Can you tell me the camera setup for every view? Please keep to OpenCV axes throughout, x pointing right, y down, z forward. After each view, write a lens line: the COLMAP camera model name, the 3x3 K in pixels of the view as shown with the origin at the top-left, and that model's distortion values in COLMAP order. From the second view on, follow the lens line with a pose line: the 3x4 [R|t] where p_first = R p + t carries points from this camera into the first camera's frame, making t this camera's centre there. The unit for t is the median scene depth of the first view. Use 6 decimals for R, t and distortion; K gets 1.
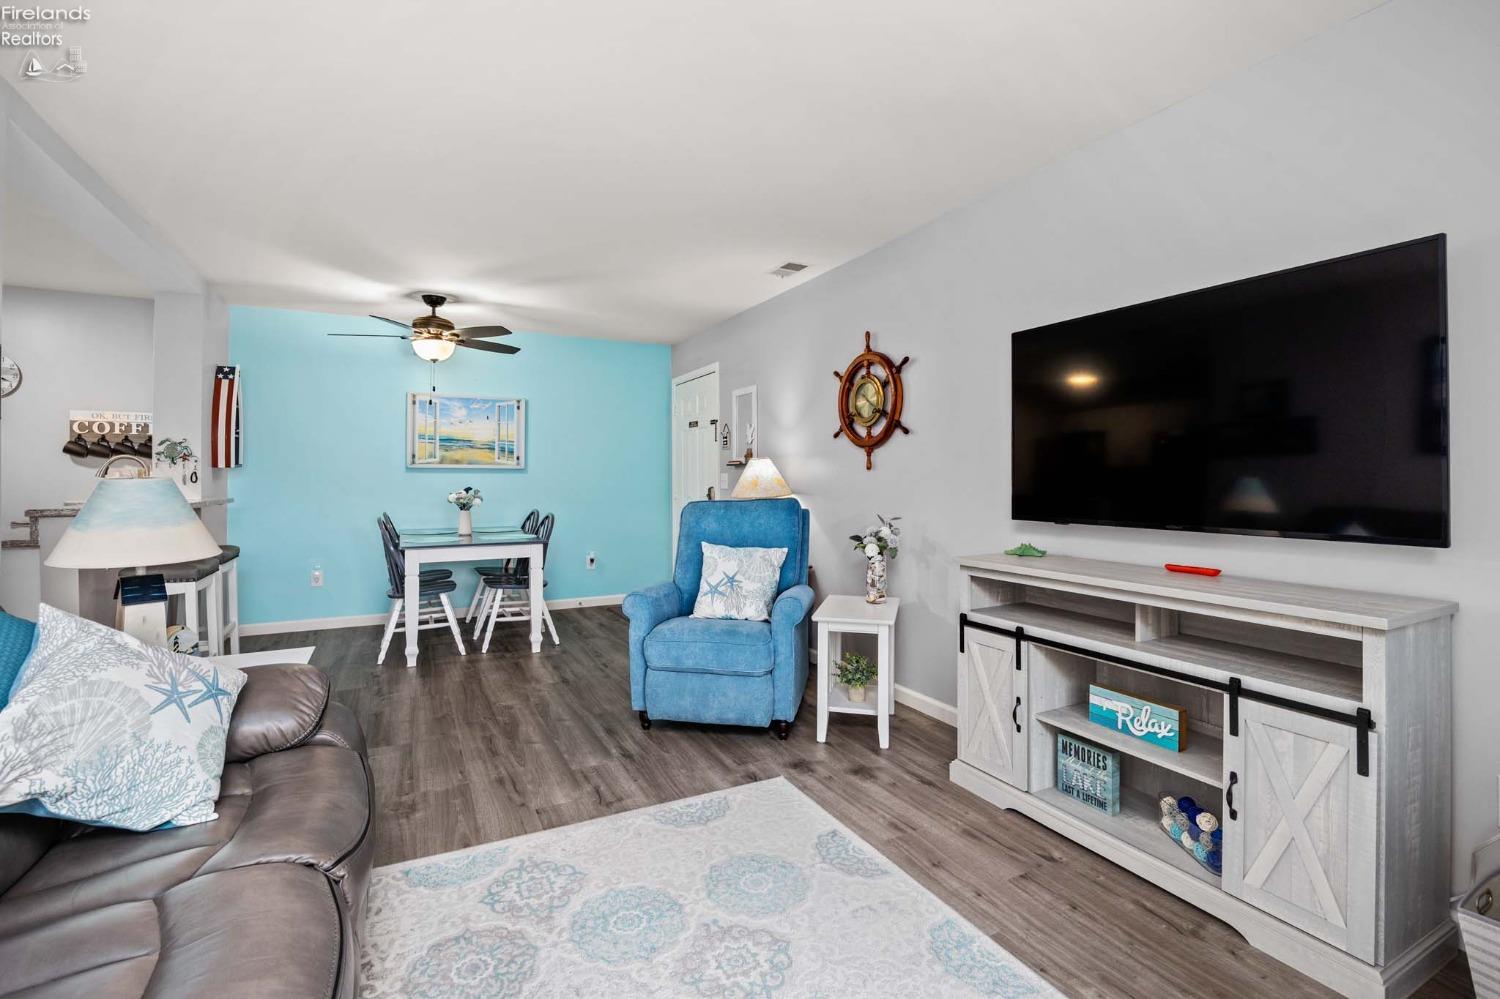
lens RADIAL K [[673.6, 0, 754.8], [0, 673.6, 476.9], [0, 0, 1]] dist [-0.024773, 0.001335]
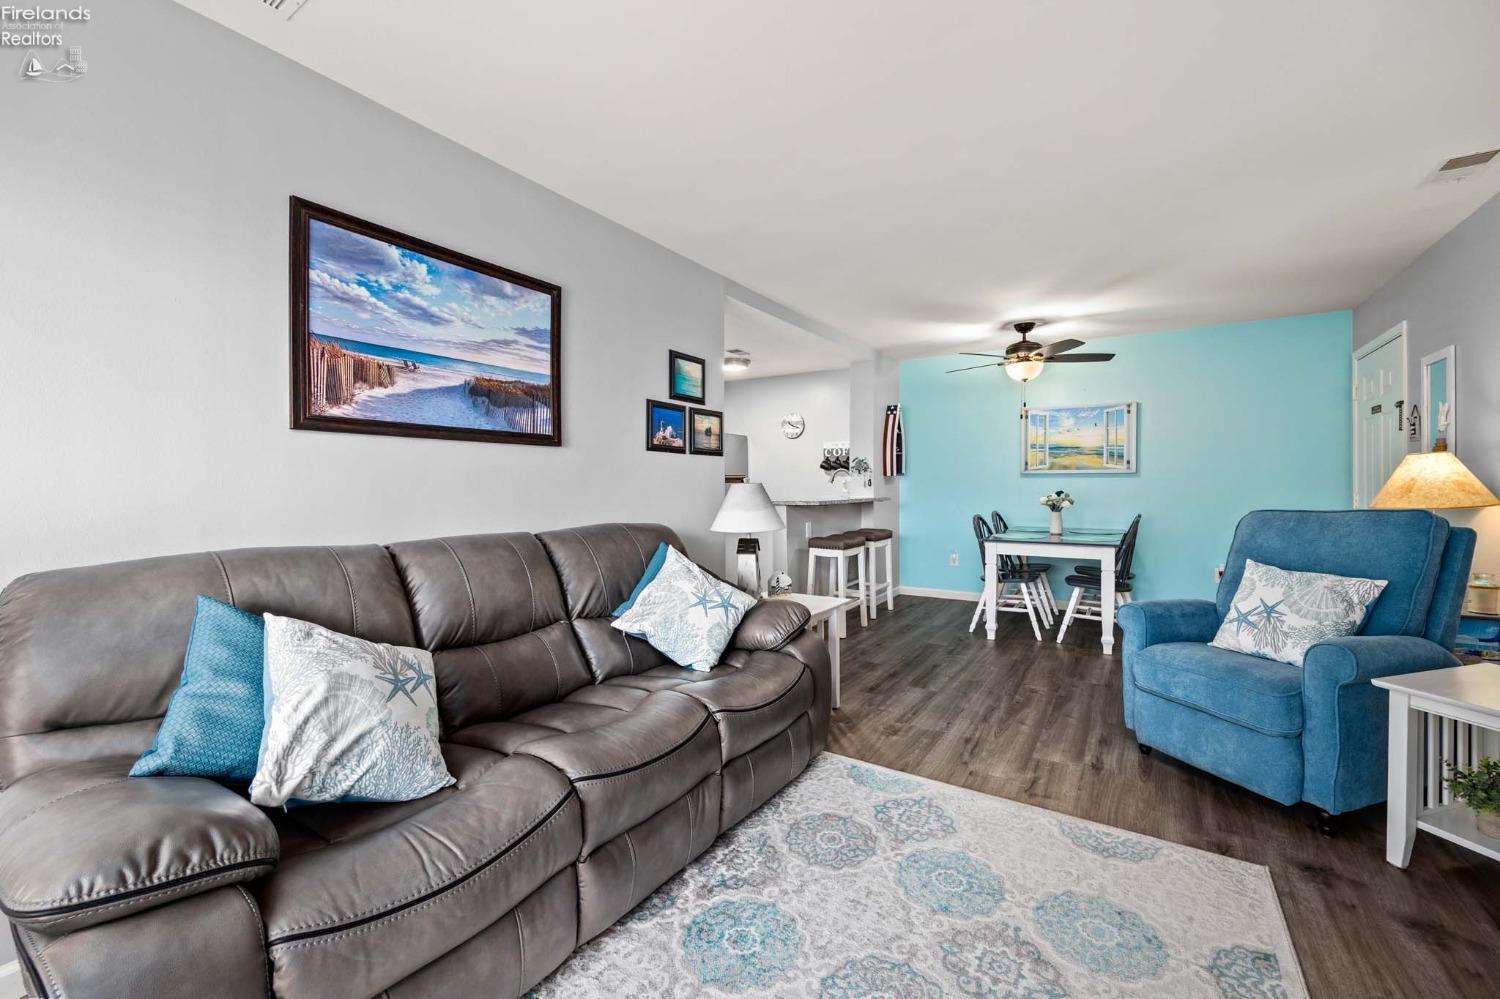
lens RADIAL K [[607.3, 0, 752.8], [0, 607.3, 492.4], [0, 0, 1]] dist [-0.007858, 0.000674]
pose [[0.493083, 0.011124, -0.869911, 0.265463], [0.004900, 0.999867, 0.015564, 0.000229], [0.869969, -0.011937, 0.492963, 0.111823]]
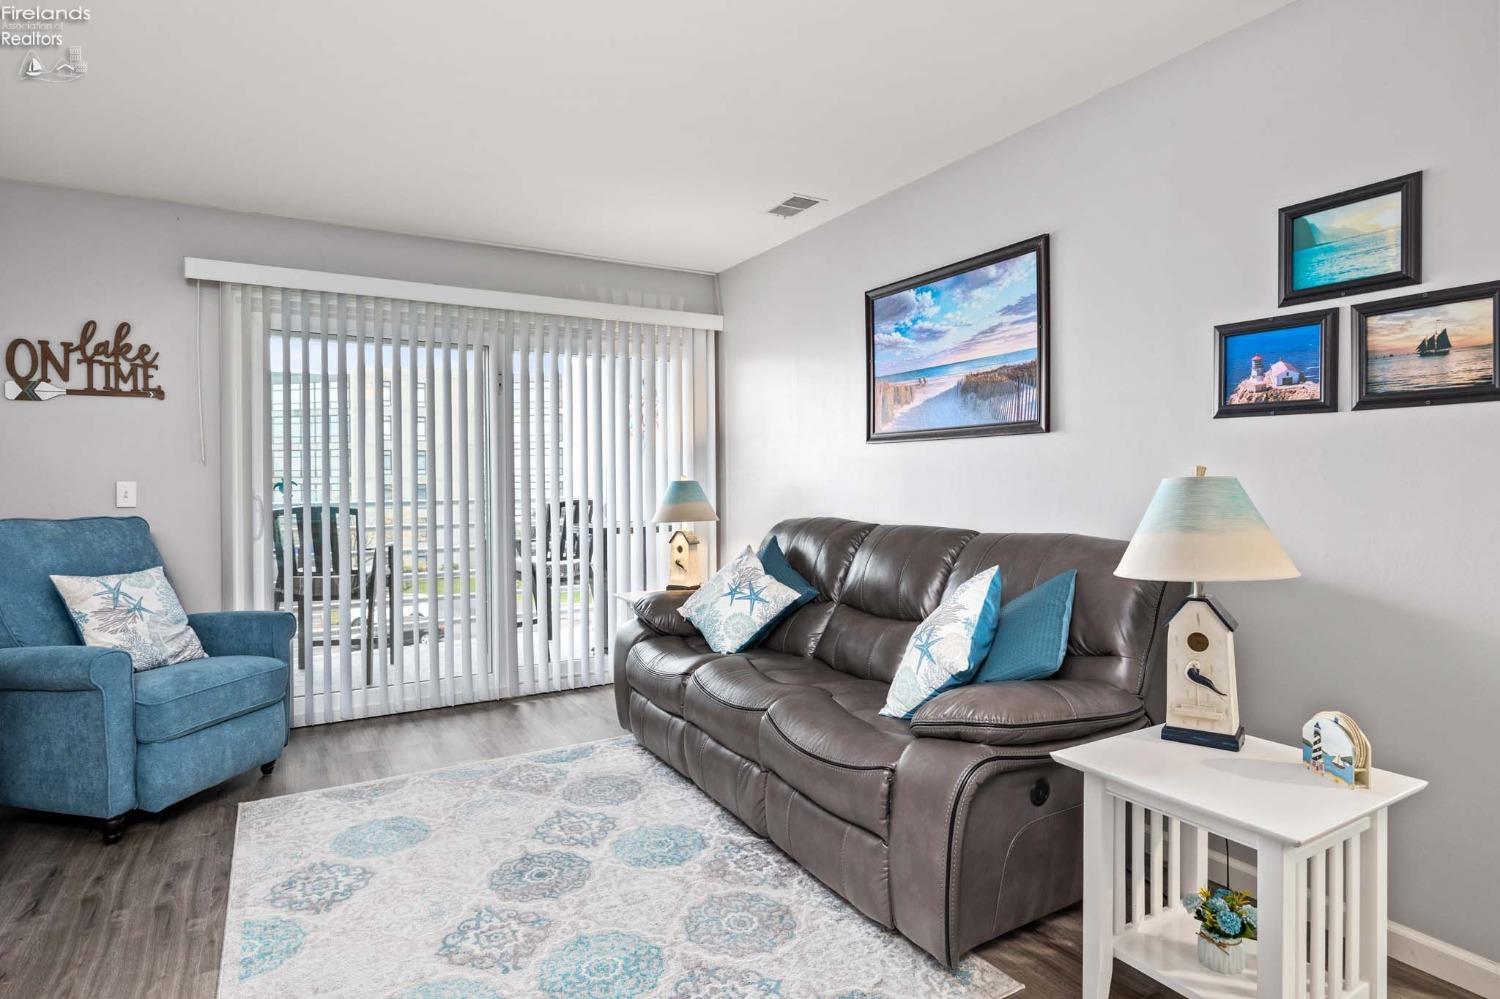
lens RADIAL K [[804.5, 0, 746.9], [0, 804.5, 493.1], [0, 0, 1]] dist [-0.011124, 0.001830]
pose [[-0.999010, 0.008951, -0.043577, -0.178648], [0.008446, 0.999895, 0.011762, 0.002085], [0.043678, 0.011383, -0.998981, 1.071563]]
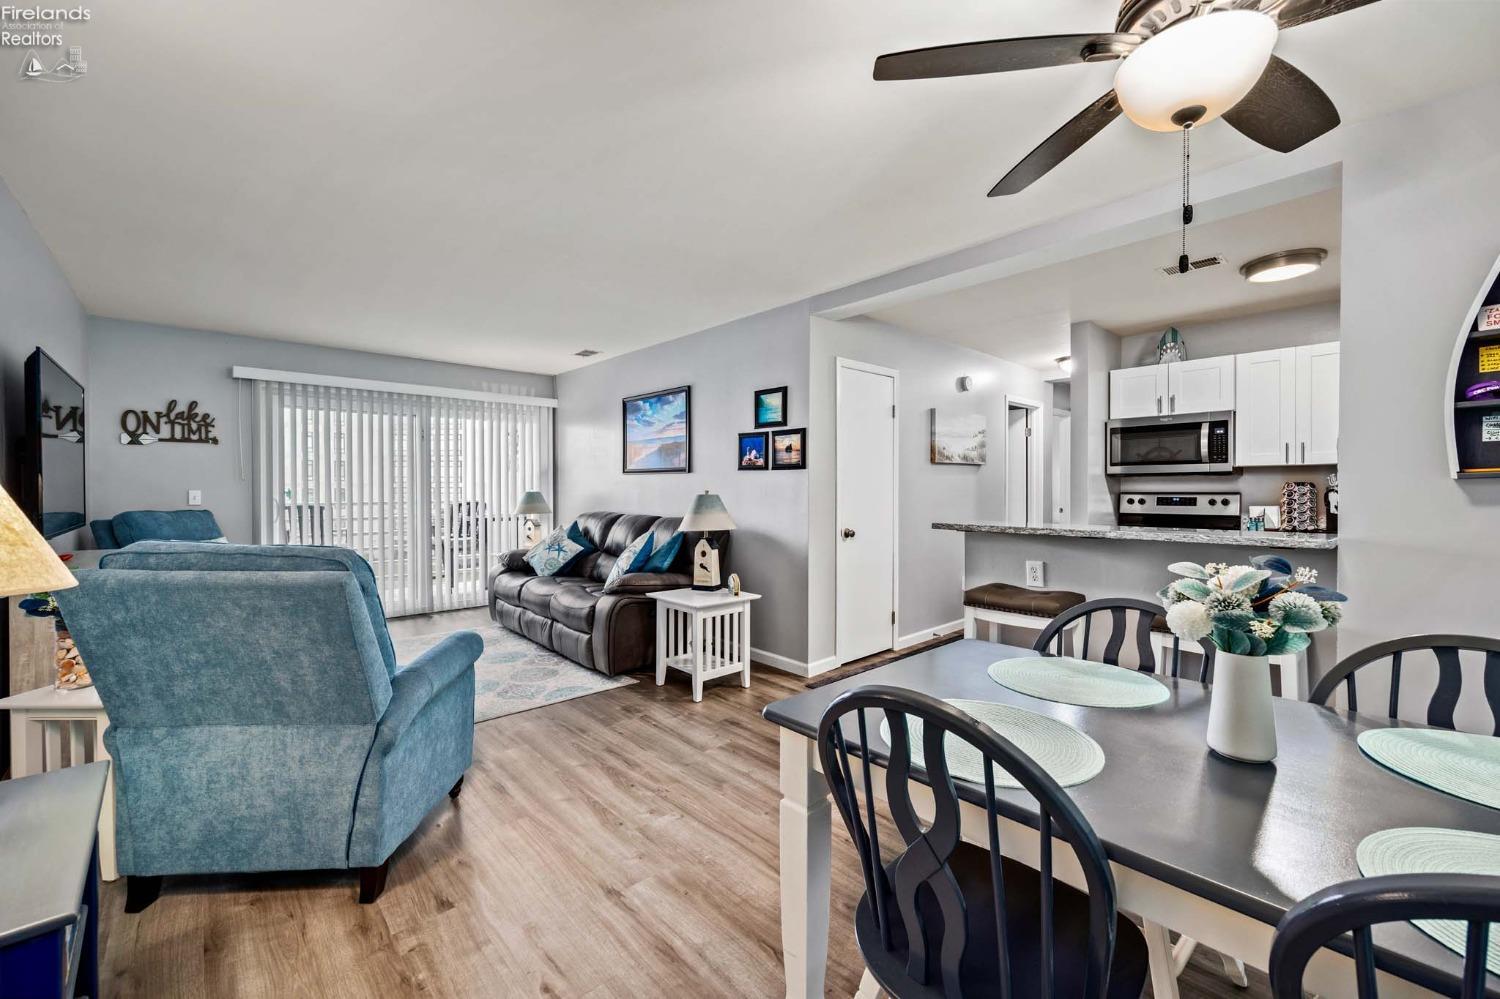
lens RADIAL K [[607.3, 0, 752.4], [0, 607.3, 498.6], [0, 0, 1]] dist [-0.007858, 0.000674]
pose [[-0.966235, 0.004300, -0.257625, -0.299247], [0.000452, 0.999887, 0.014994, -0.009023], [0.257661, 0.014371, -0.966129, 1.656117]]
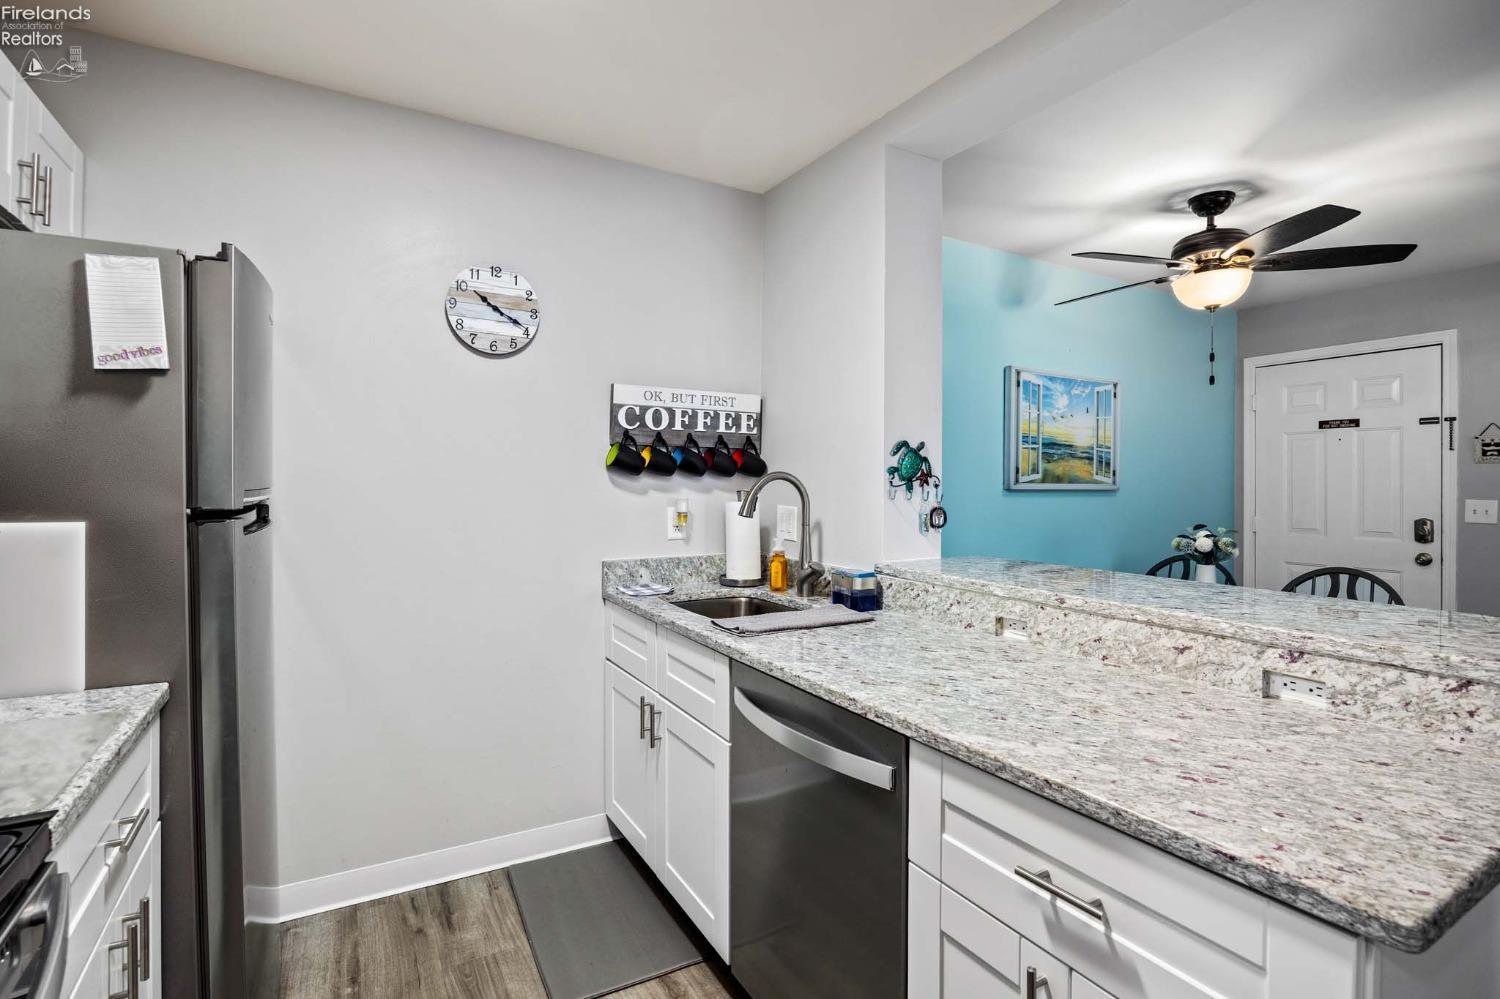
lens RADIAL K [[700.6, 0, 743.4], [0, 700.6, 483.2], [0, 0, 1]] dist [-0.019484, 0.001243]
pose [[0.999411, 0.004479, 0.034015, -1.235154], [-0.004662, 0.999975, 0.005302, -0.033432], [-0.033990, -0.005458, 0.999407, 0.562509]]
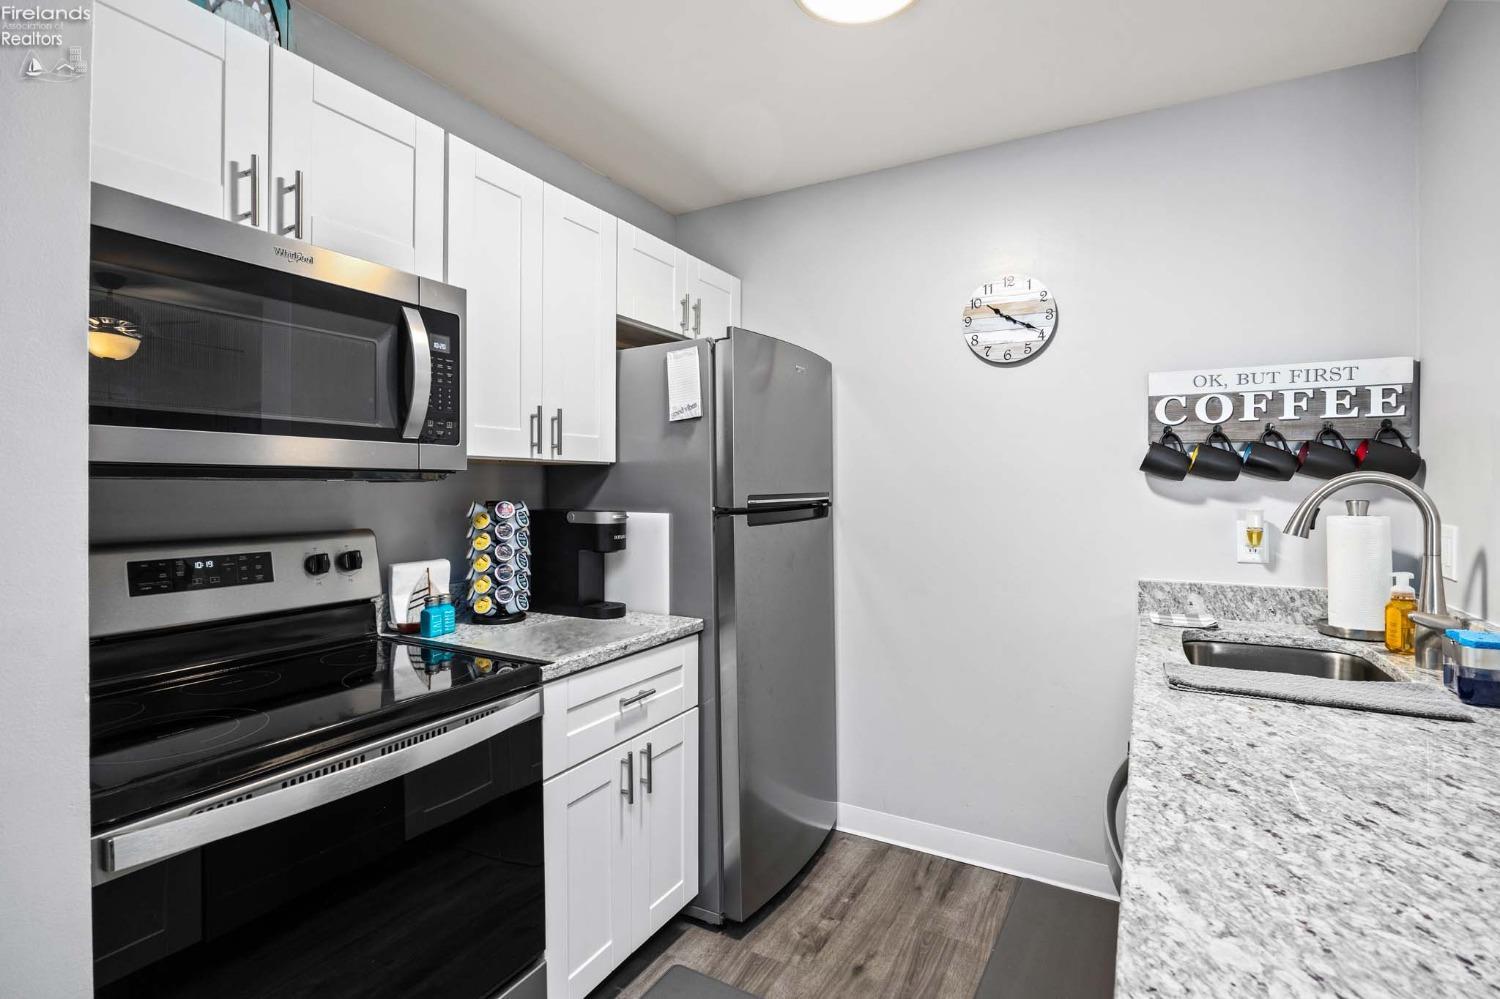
lens RADIAL K [[700.6, 0, 756.6], [0, 700.6, 487.5], [0, 0, 1]] dist [-0.019484, 0.001243]
pose [[0.542647, -0.002101, -0.839958, -1.018412], [0.003361, 0.999994, -0.000330, -0.031987], [0.839954, -0.002644, 0.542651, 0.665721]]
